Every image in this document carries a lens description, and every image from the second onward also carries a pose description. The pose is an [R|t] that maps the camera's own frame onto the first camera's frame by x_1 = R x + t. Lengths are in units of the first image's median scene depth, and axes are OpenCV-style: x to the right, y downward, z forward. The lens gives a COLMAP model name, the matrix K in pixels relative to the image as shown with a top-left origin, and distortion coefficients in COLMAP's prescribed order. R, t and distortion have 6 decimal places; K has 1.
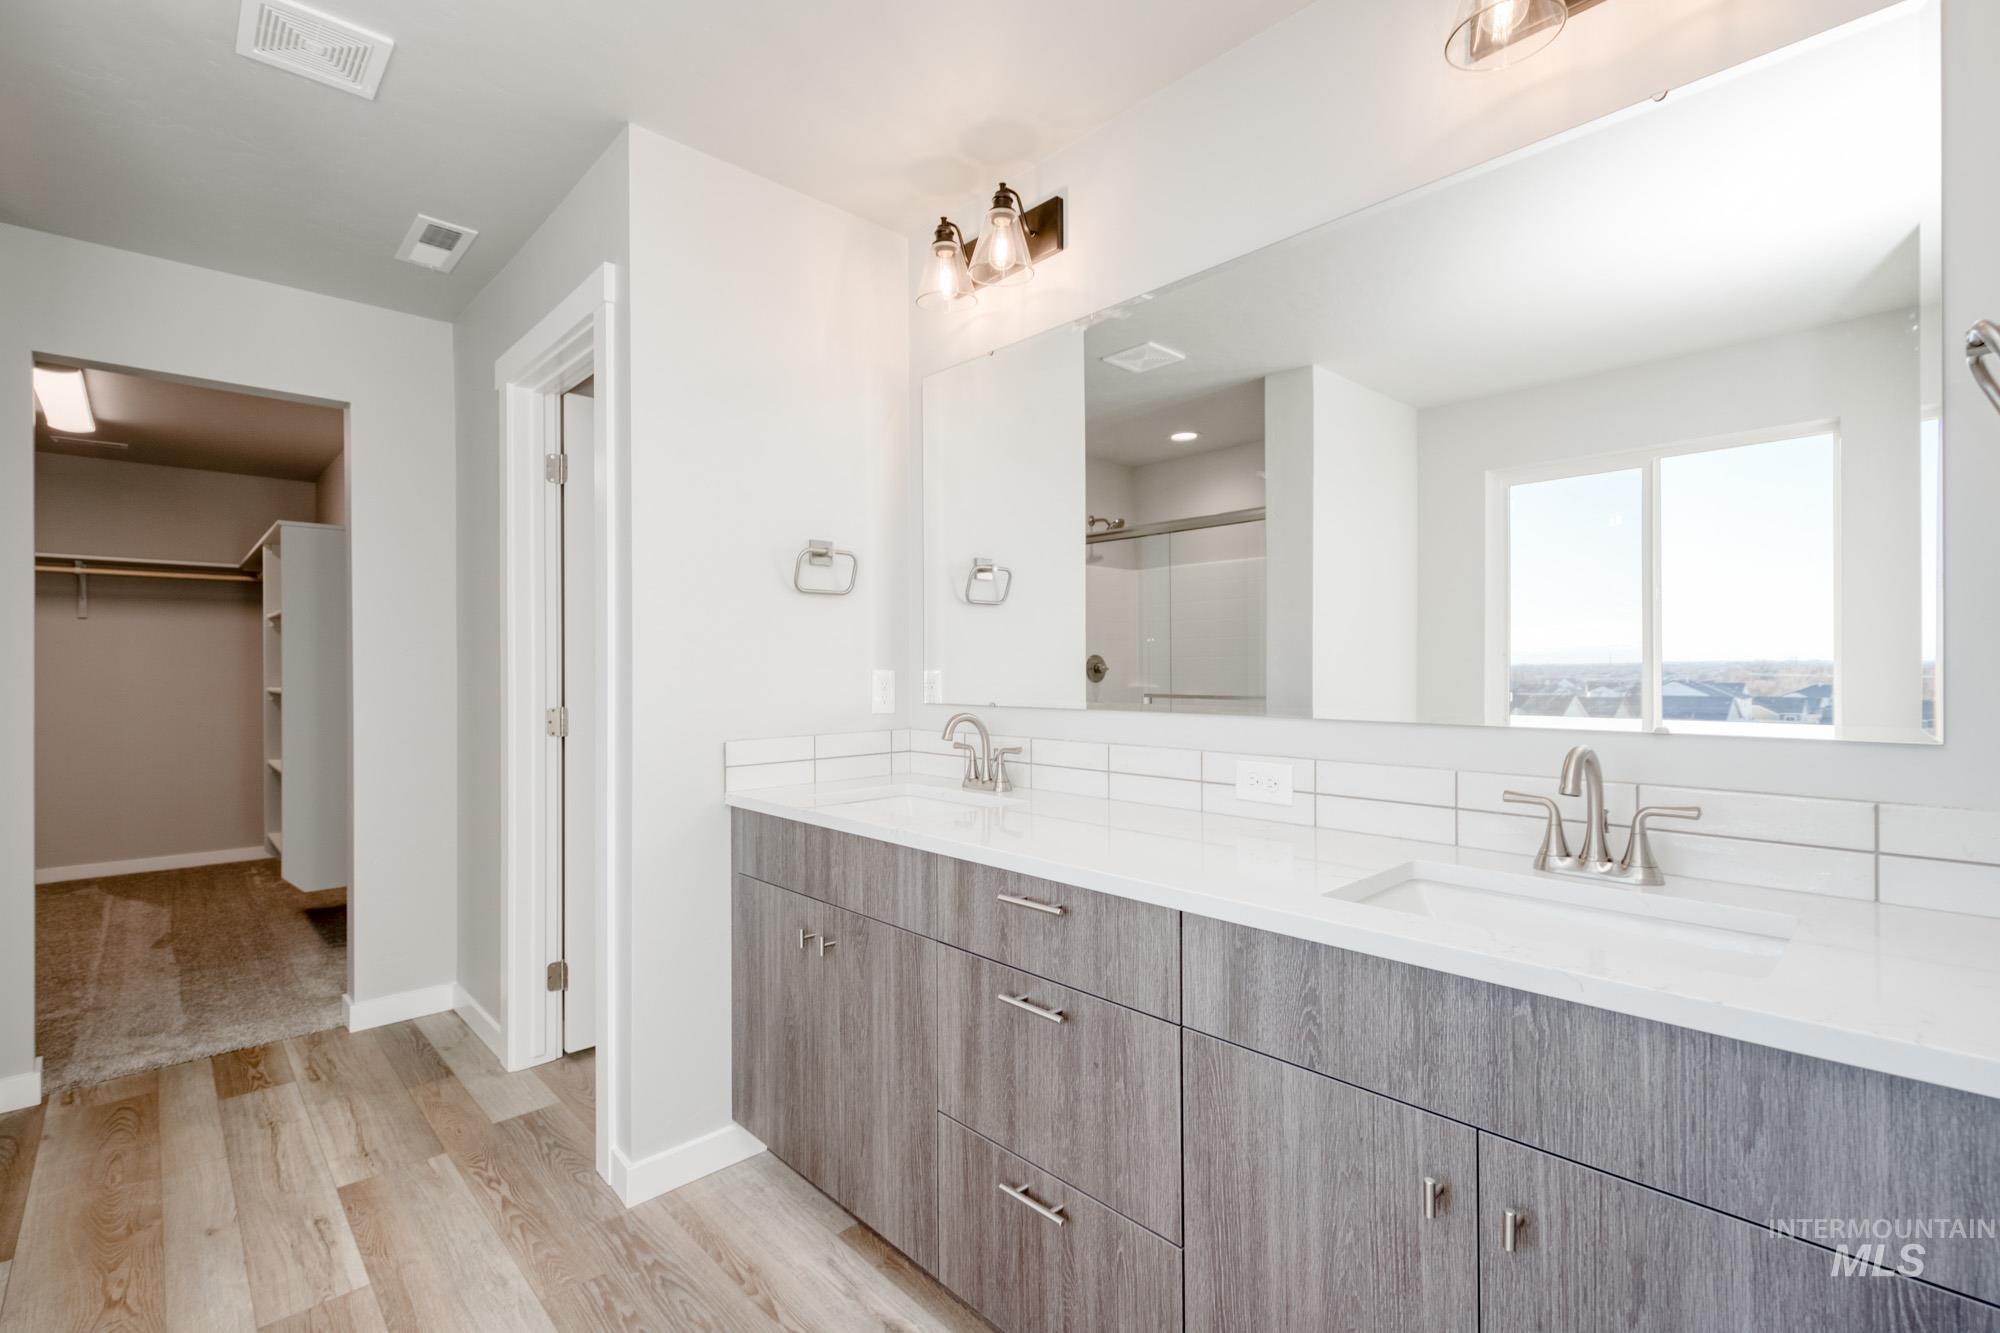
lens RADIAL K [[919.2, 0, 988.8], [0, 919.2, 681.1], [0, 0, 1]] dist [0.005743, -0.000914]
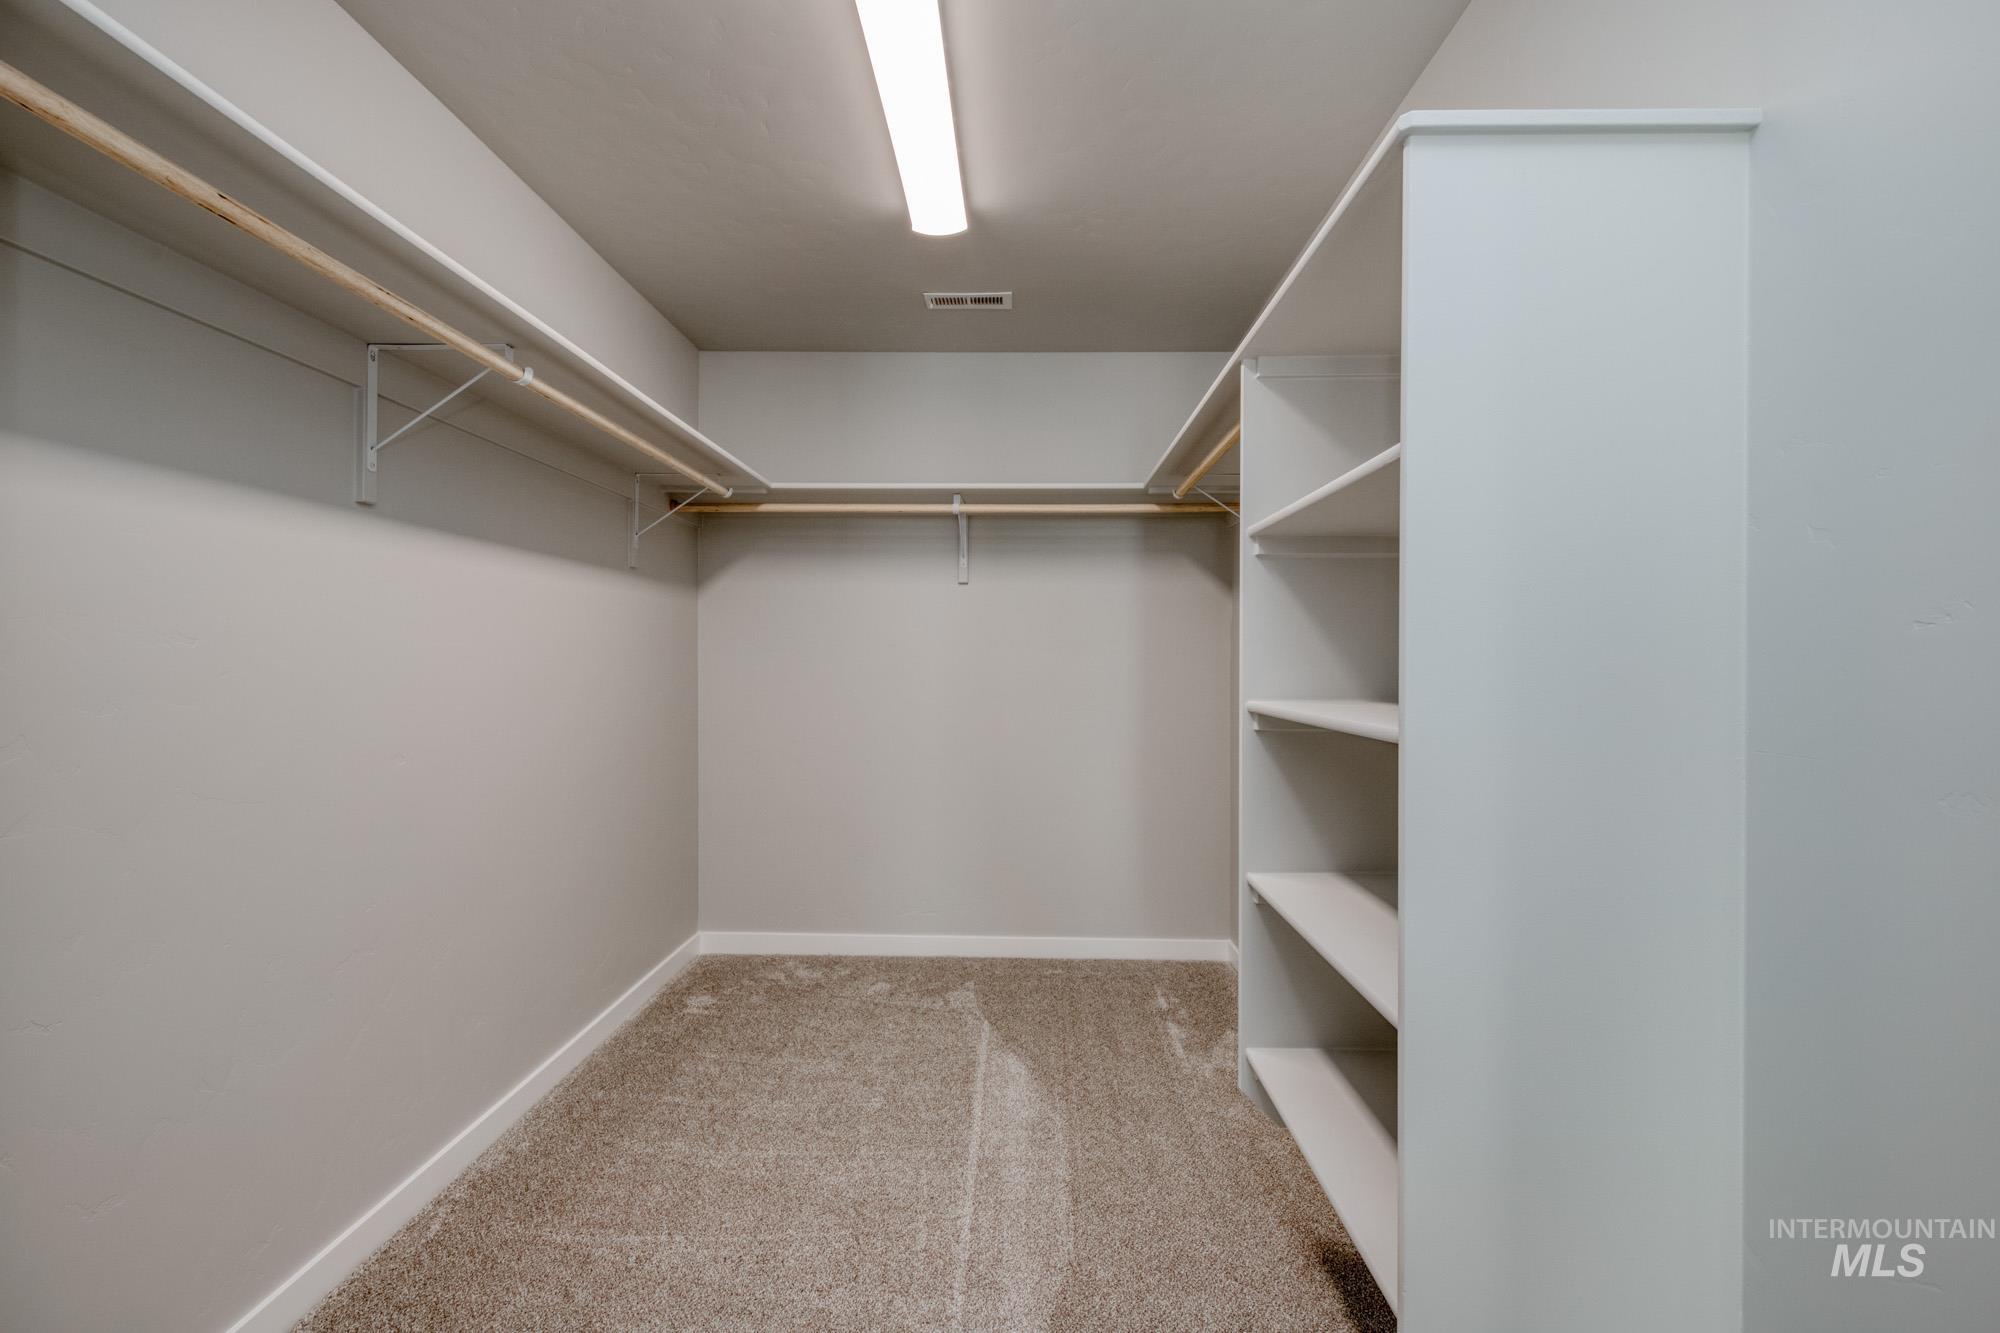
lens RADIAL K [[919.2, 0, 988.8], [0, 919.2, 681.1], [0, 0, 1]] dist [0.005743, -0.000914]
pose [[0.706330, 0.016233, -0.707696, -0.509637], [-0.008802, 0.999861, 0.014149, -0.006997], [0.707828, -0.003764, 0.706375, 0.558618]]
